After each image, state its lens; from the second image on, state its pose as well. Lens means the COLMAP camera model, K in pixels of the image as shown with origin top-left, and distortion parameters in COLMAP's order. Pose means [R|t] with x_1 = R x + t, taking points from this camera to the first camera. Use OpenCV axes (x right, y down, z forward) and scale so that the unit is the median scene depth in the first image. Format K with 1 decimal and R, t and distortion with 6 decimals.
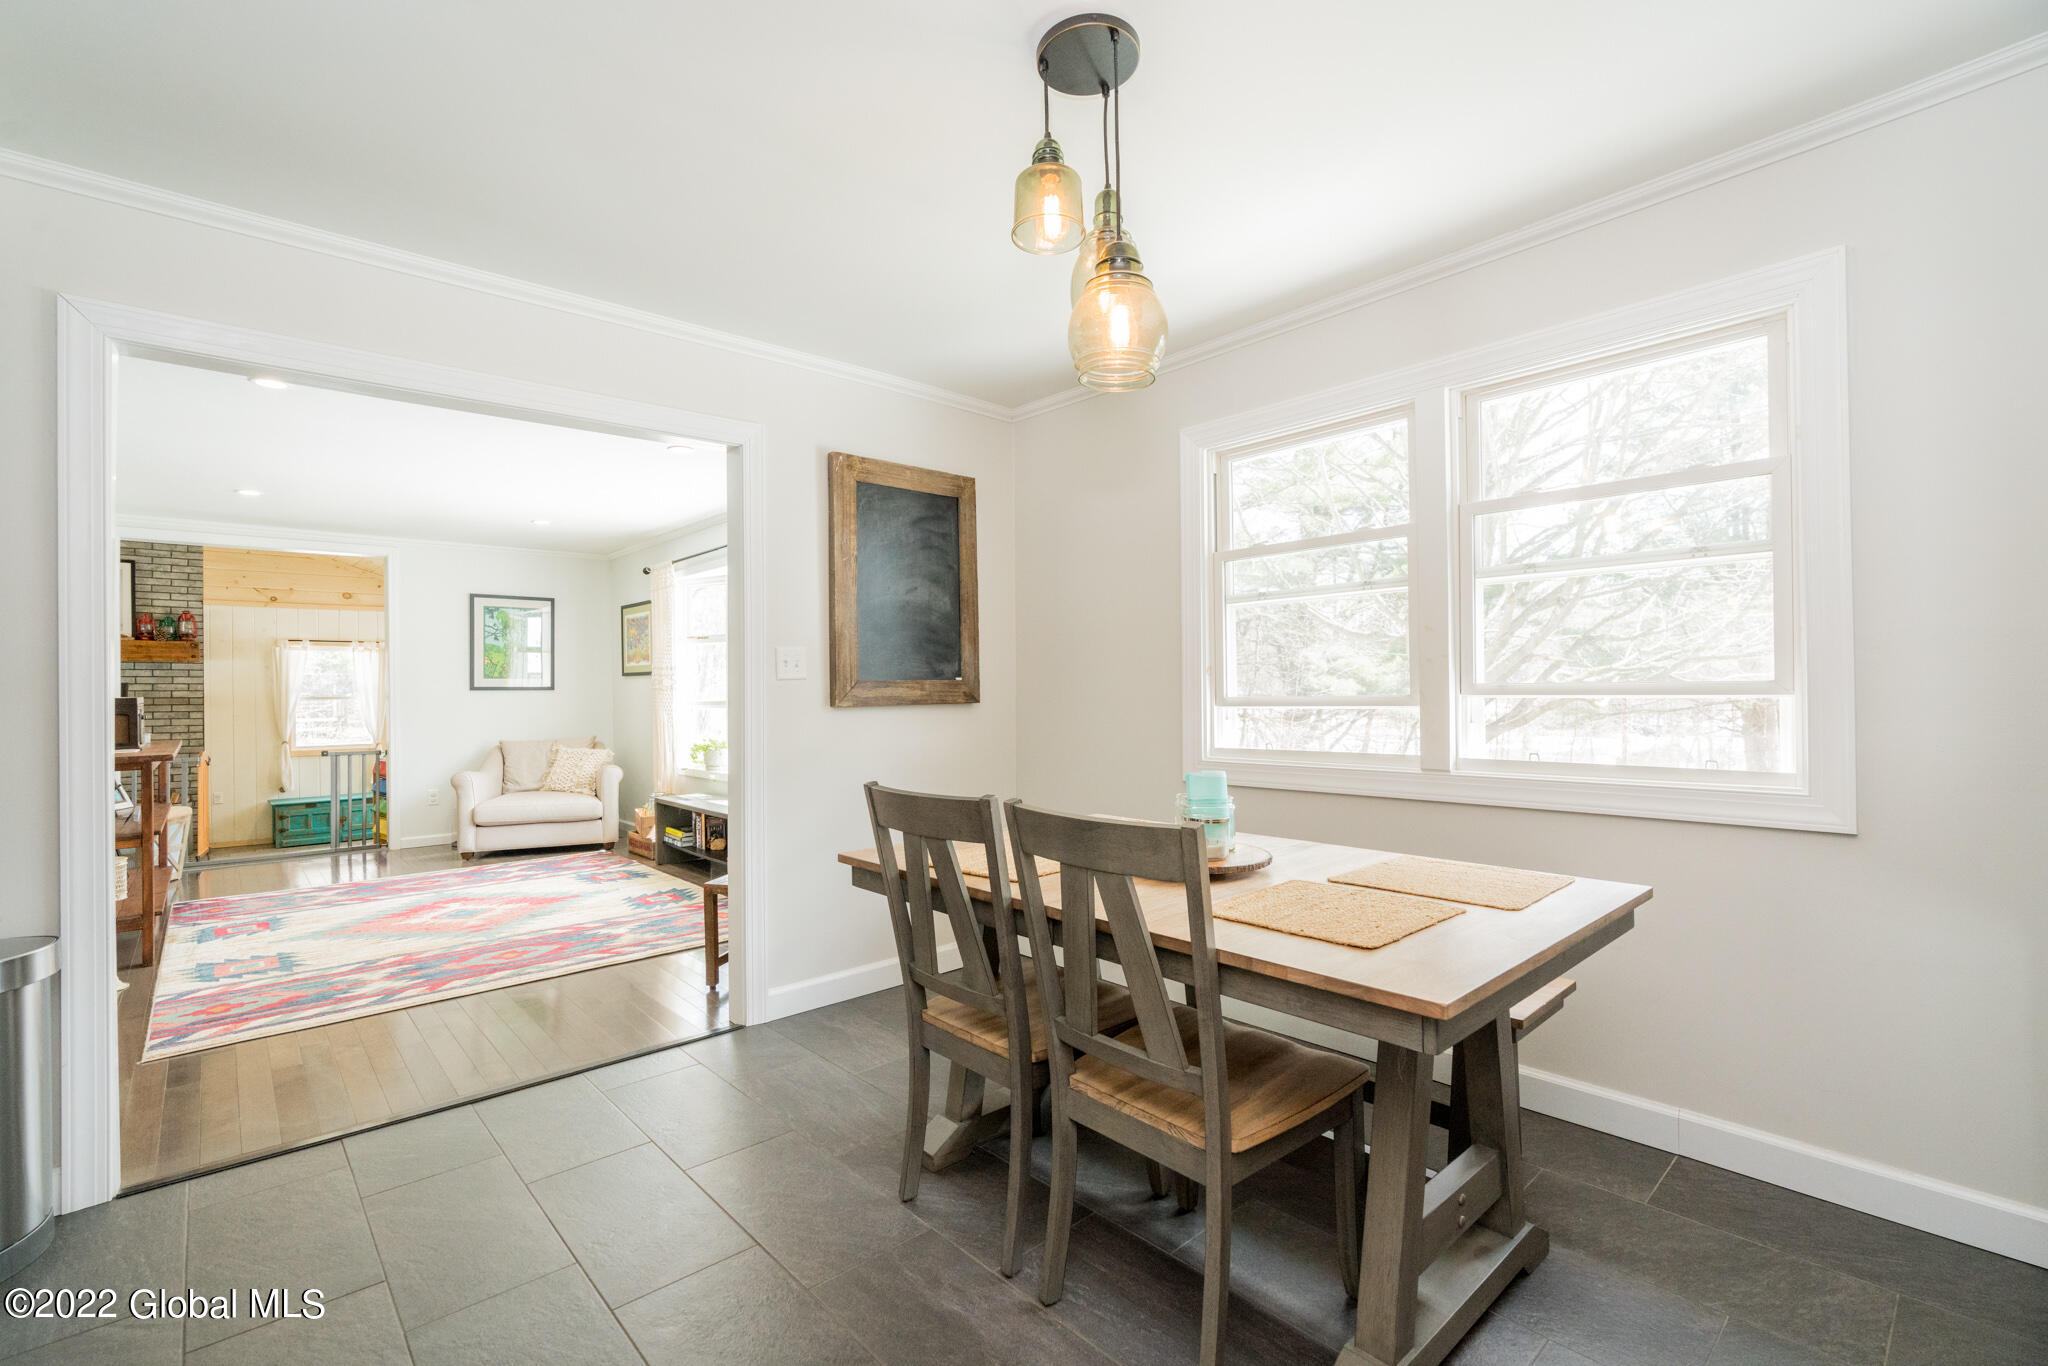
lens RADIAL K [[911.4, 0, 1022.3], [0, 911.4, 691.0], [0, 0, 1]] dist [-0.003106, 0.000740]
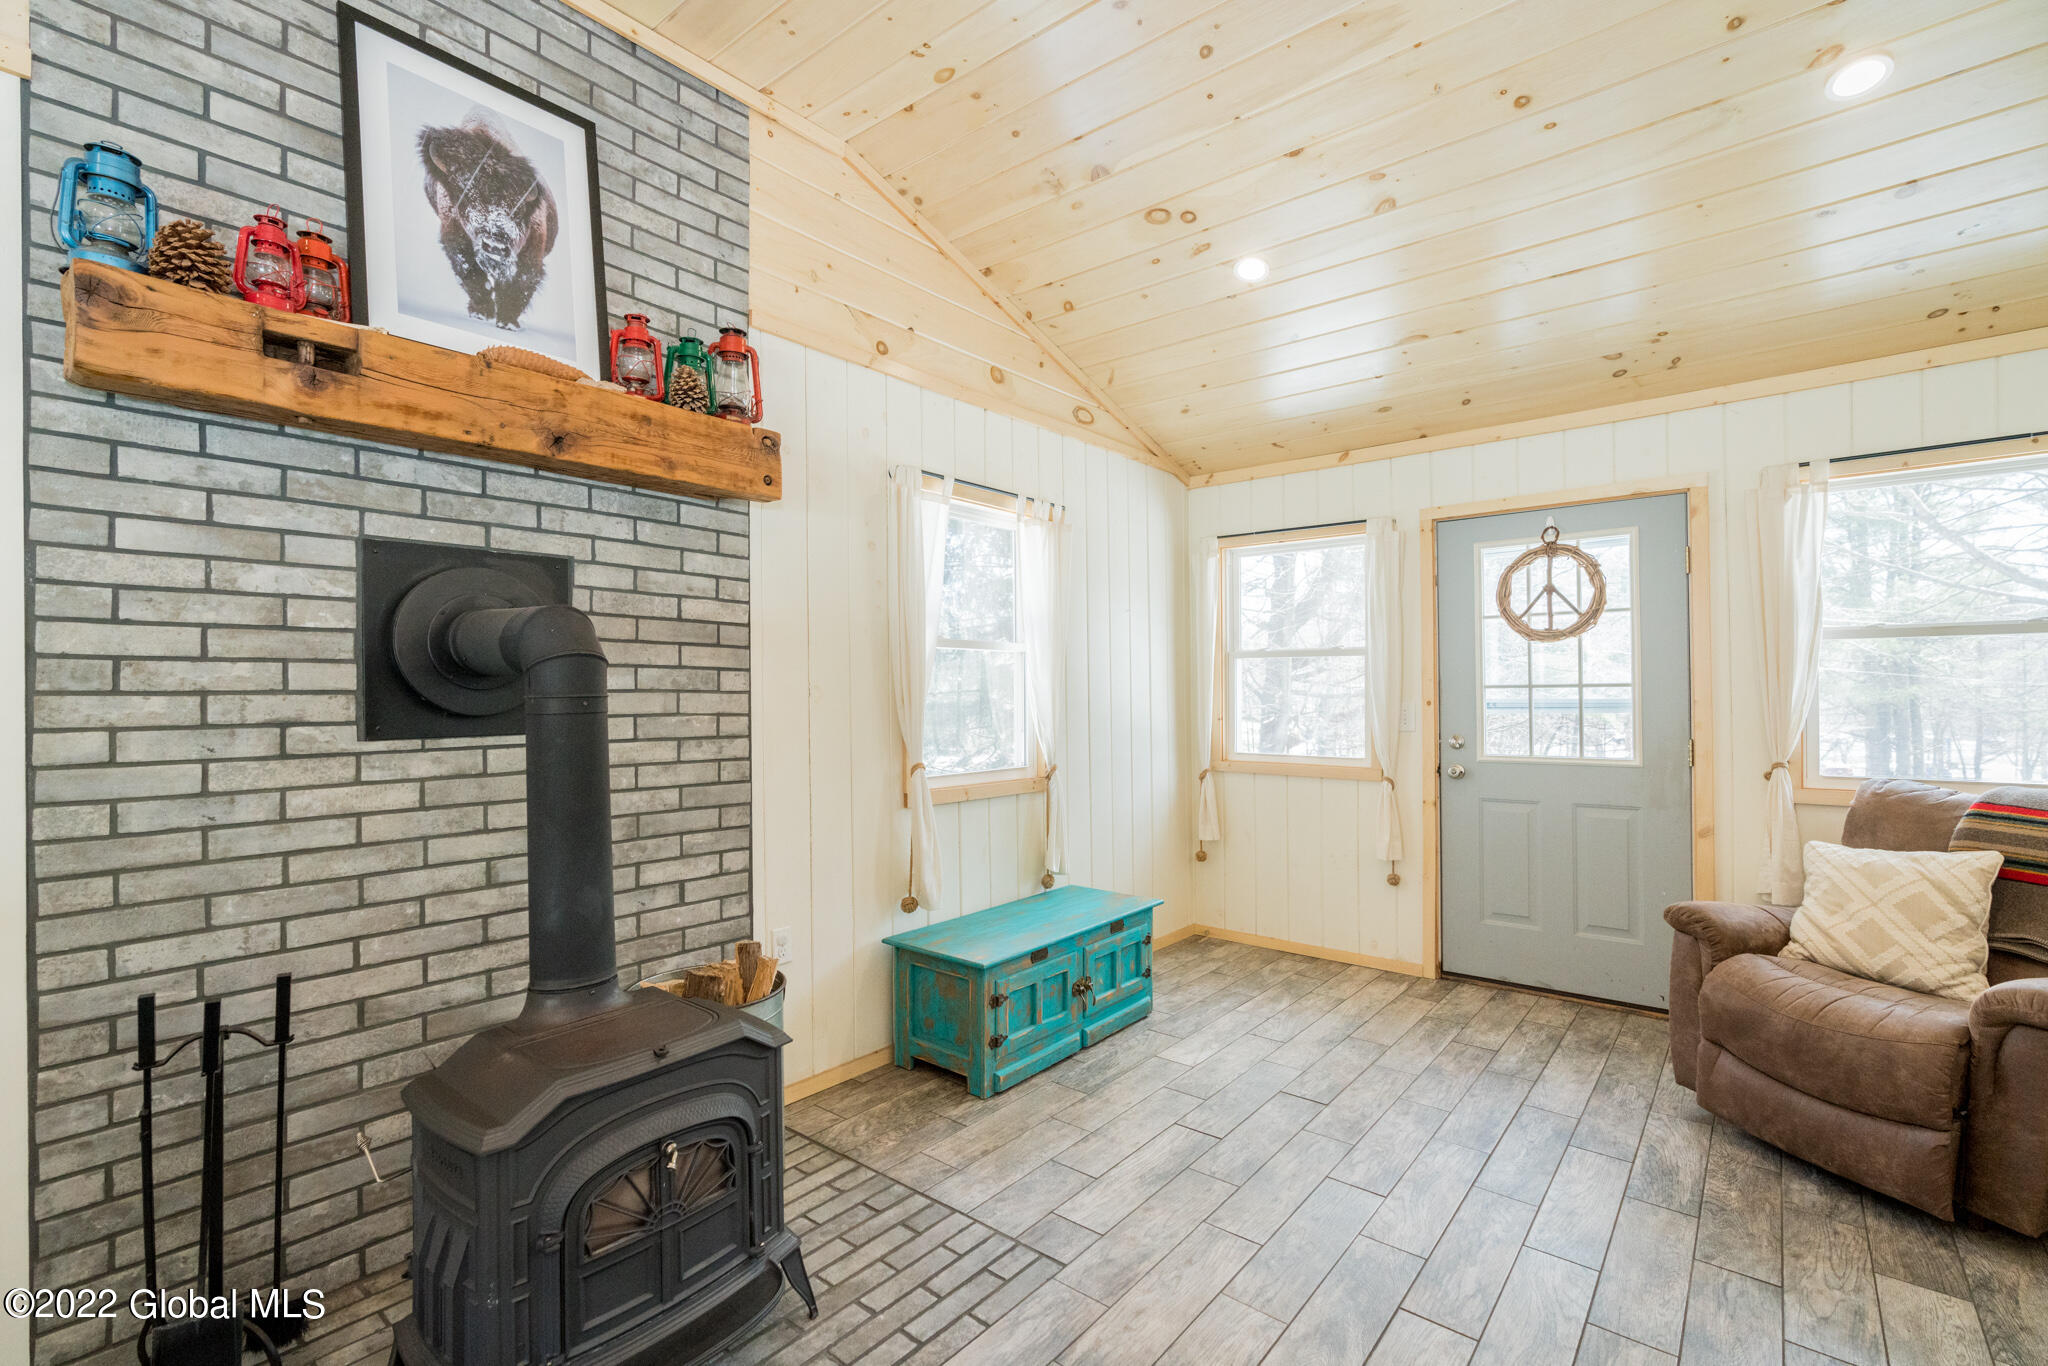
lens RADIAL K [[911.4, 0, 1022.3], [0, 911.4, 691.0], [0, 0, 1]] dist [-0.003106, 0.000740]
pose [[0.988887, 0.012032, 0.148184, -0.858078], [-0.011666, 0.999926, -0.003338, 0.029953], [-0.148213, 0.001572, 0.988954, 0.681087]]
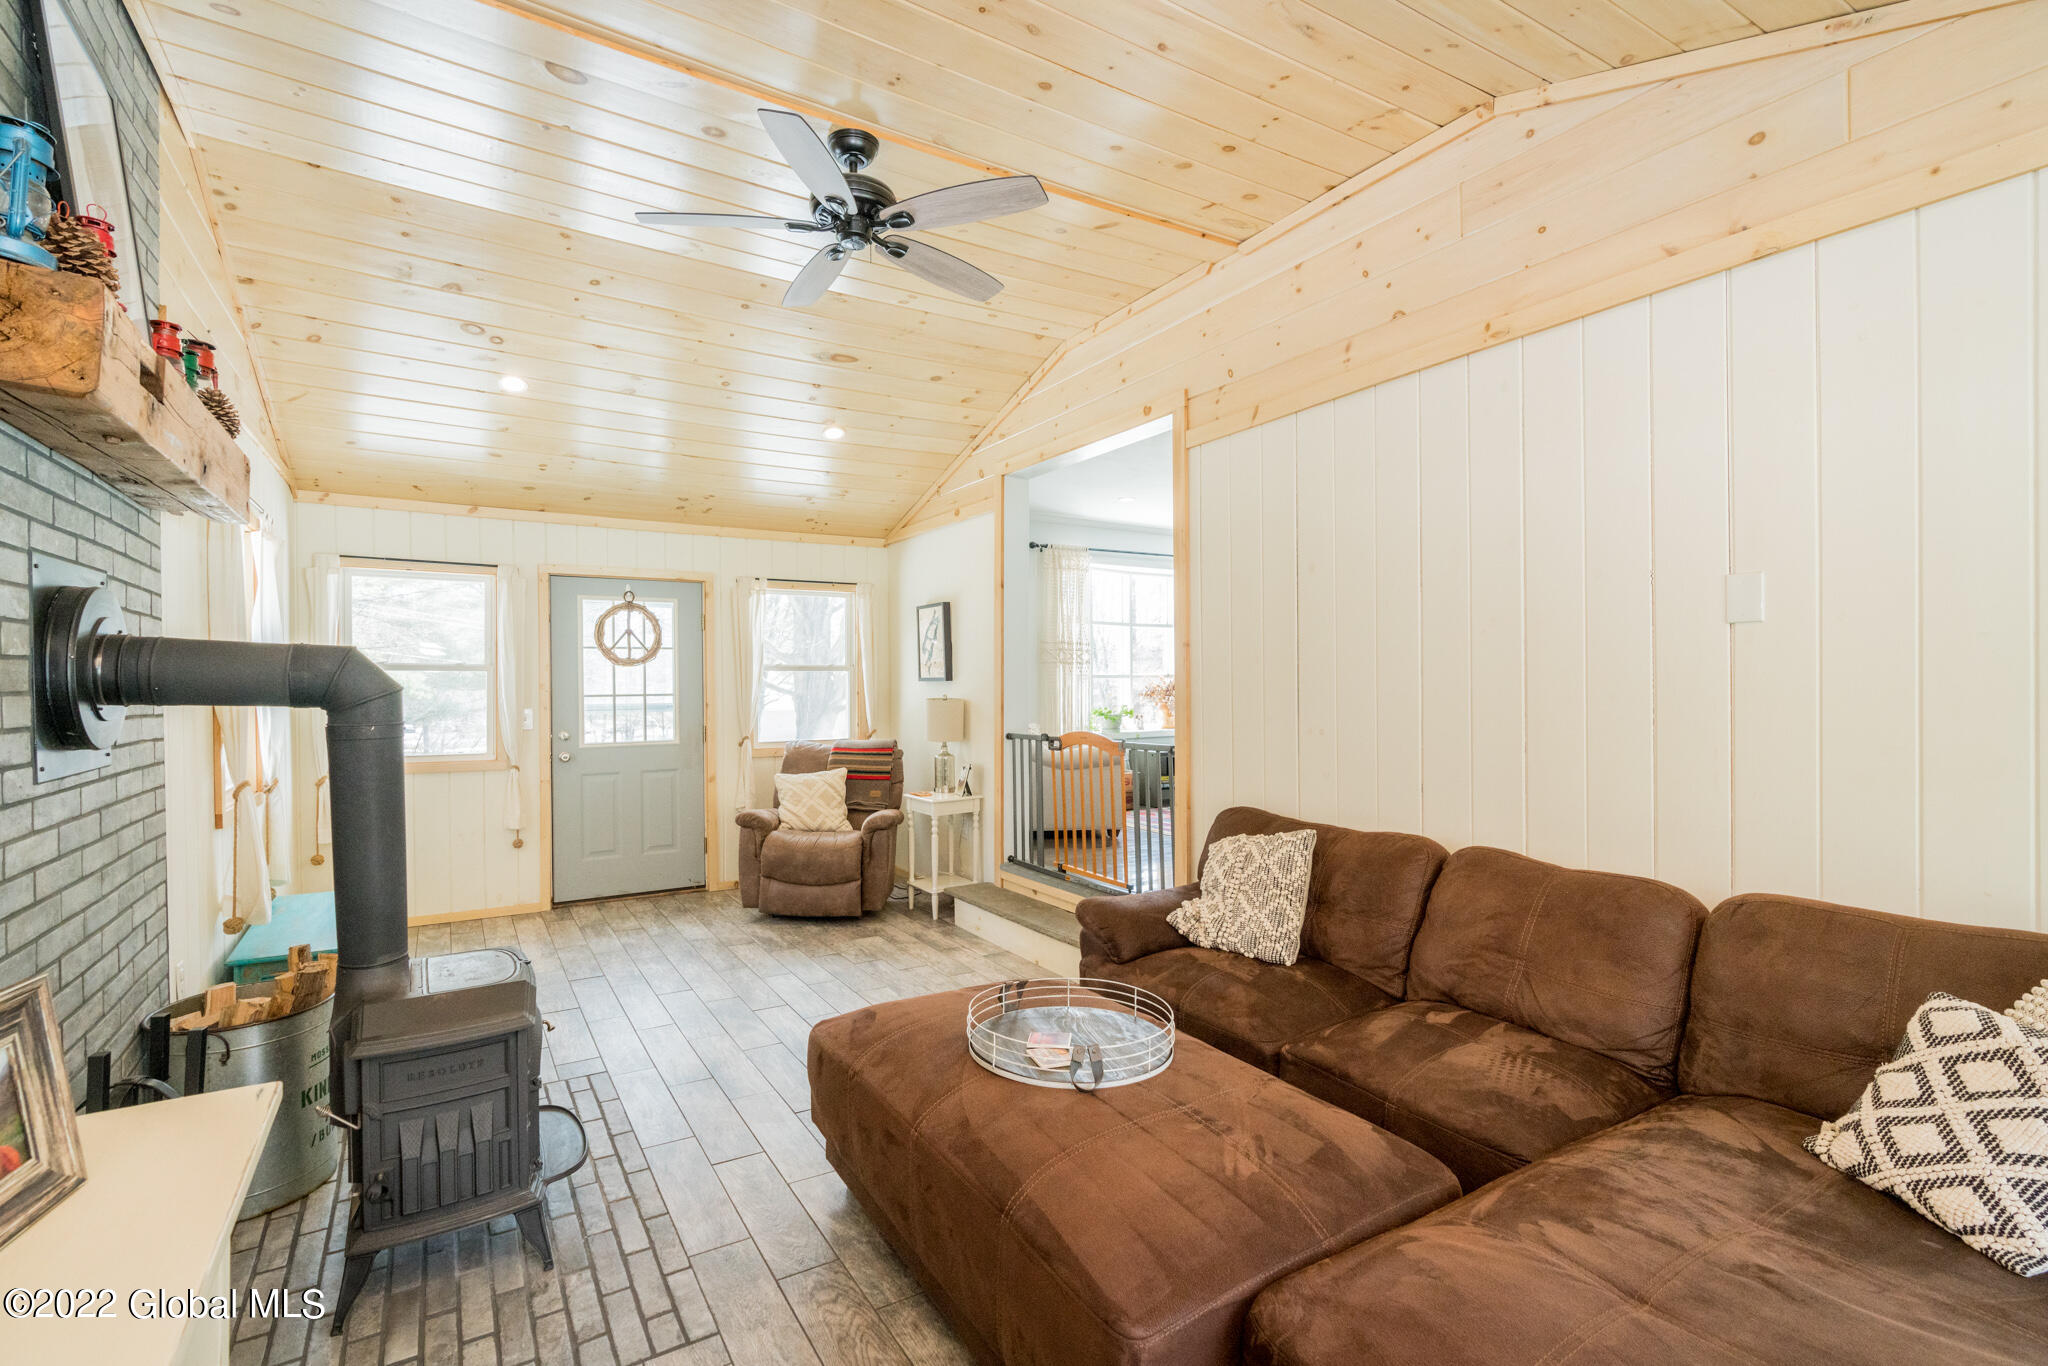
lens RADIAL K [[911.4, 0, 1022.3], [0, 911.4, 691.0], [0, 0, 1]] dist [-0.003106, 0.000740]
pose [[0.159500, 0.008164, 0.987164, -1.110123], [-0.000862, 0.999967, -0.008131, 0.025768], [-0.987198, 0.000446, 0.159502, 0.683742]]
